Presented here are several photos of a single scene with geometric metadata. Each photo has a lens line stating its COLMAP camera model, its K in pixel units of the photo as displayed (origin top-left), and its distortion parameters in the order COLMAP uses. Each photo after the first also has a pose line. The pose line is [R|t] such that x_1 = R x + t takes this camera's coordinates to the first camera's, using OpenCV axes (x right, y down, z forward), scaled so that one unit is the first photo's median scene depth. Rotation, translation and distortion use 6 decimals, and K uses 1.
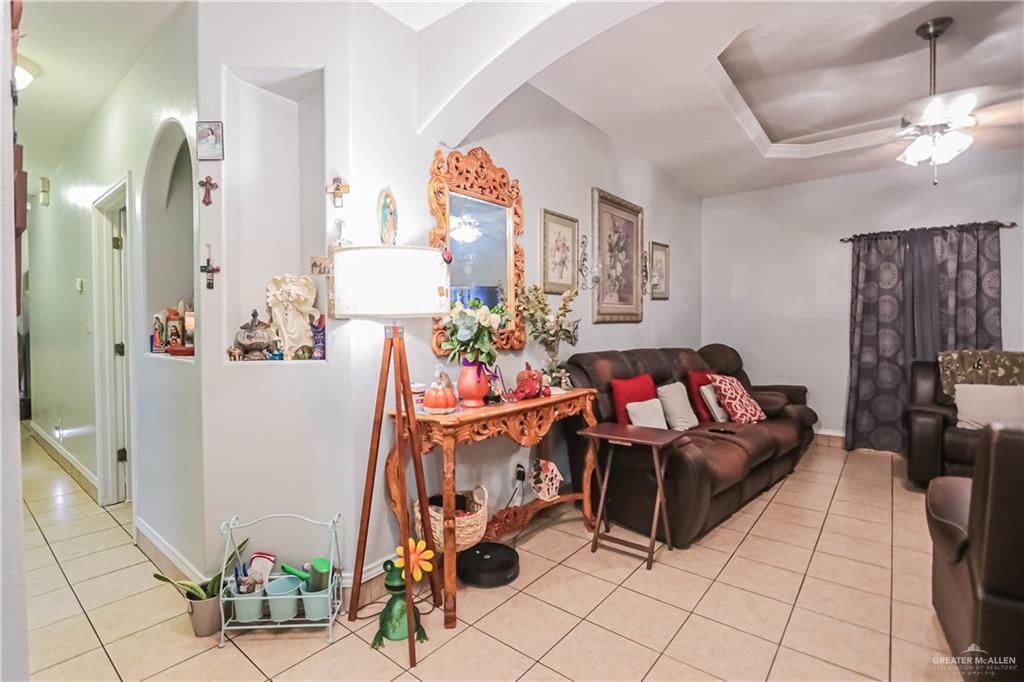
lens RADIAL K [[490.4, 0, 509.2], [0, 490.4, 339.6], [0, 0, 1]] dist [-0.000340, 0.000084]
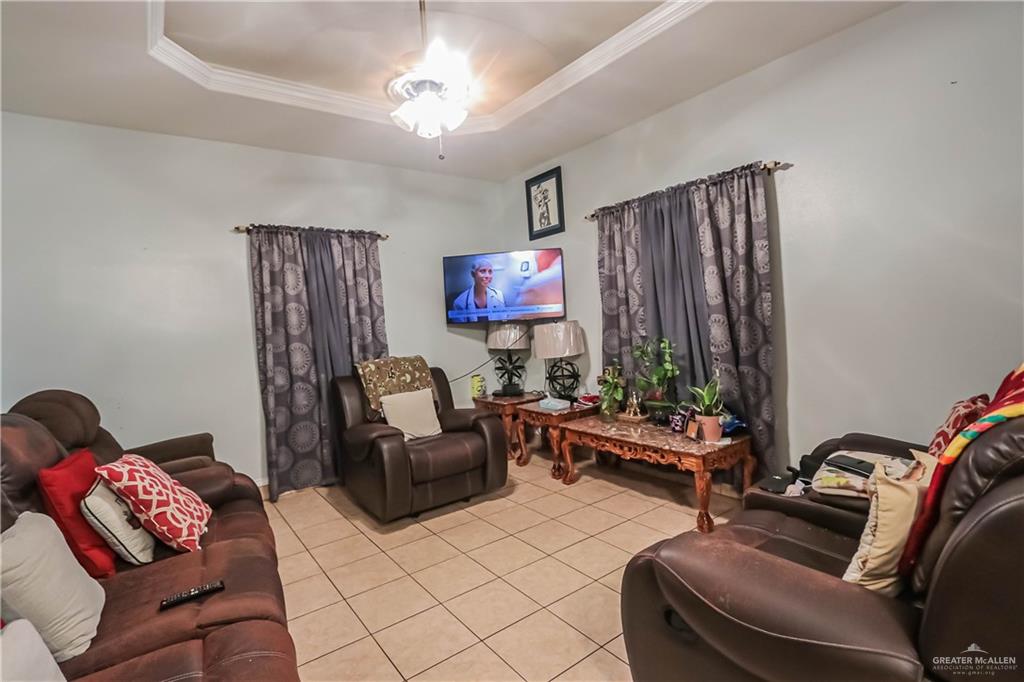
lens RADIAL K [[490.4, 0, 507.0], [0, 490.4, 335.4], [0, 0, 1]] dist [-0.000340, 0.000084]
pose [[0.279668, -0.048287, 0.958882, 0.071484], [0.083117, 0.996203, 0.025924, -0.027233], [-0.956492, 0.072449, 0.282620, 0.435925]]
